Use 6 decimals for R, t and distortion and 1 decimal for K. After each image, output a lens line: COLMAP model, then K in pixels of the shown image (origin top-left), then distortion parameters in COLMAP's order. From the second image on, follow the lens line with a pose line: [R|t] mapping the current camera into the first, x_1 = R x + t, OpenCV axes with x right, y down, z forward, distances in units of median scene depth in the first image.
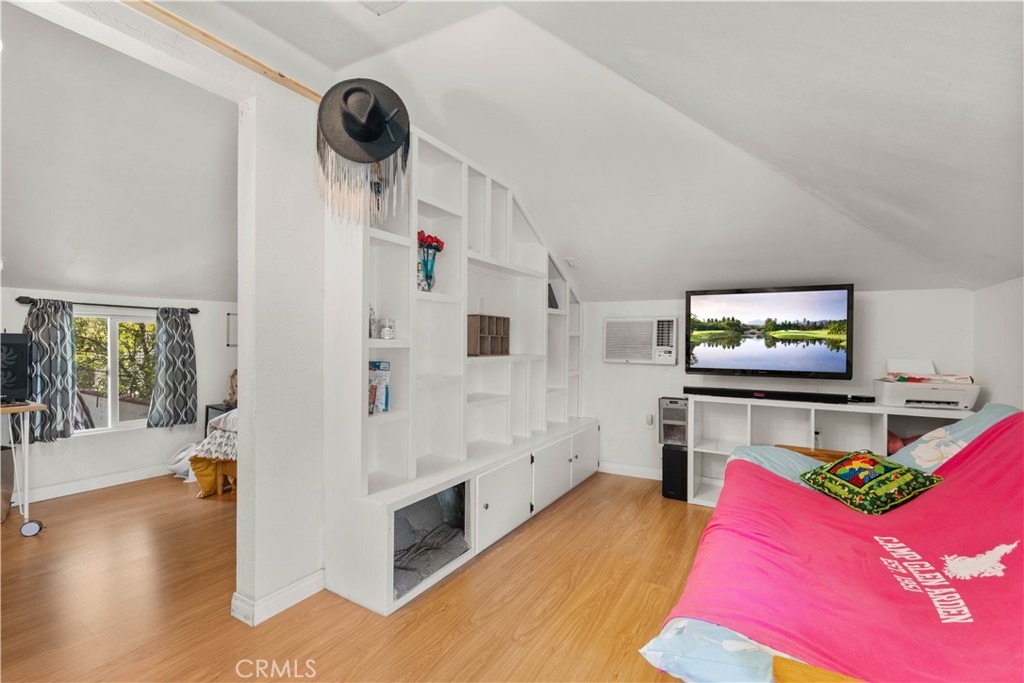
lens RADIAL K [[457.0, 0, 510.8], [0, 457.0, 343.2], [0, 0, 1]] dist [-0.003162, 0.000755]
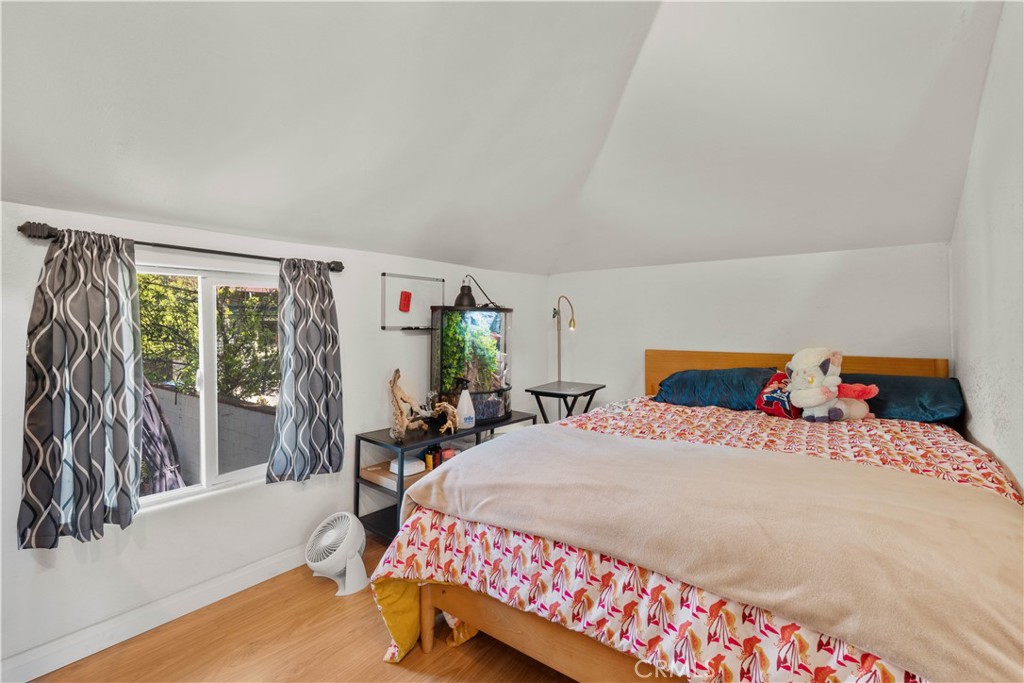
lens RADIAL K [[457.0, 0, 498.6], [0, 457.0, 325.9], [0, 0, 1]] dist [-0.003162, 0.000755]
pose [[0.992961, -0.014745, -0.117524, -0.515649], [0.014042, 0.999878, -0.006805, 0.010105], [0.117610, 0.005106, 0.993047, 0.558849]]
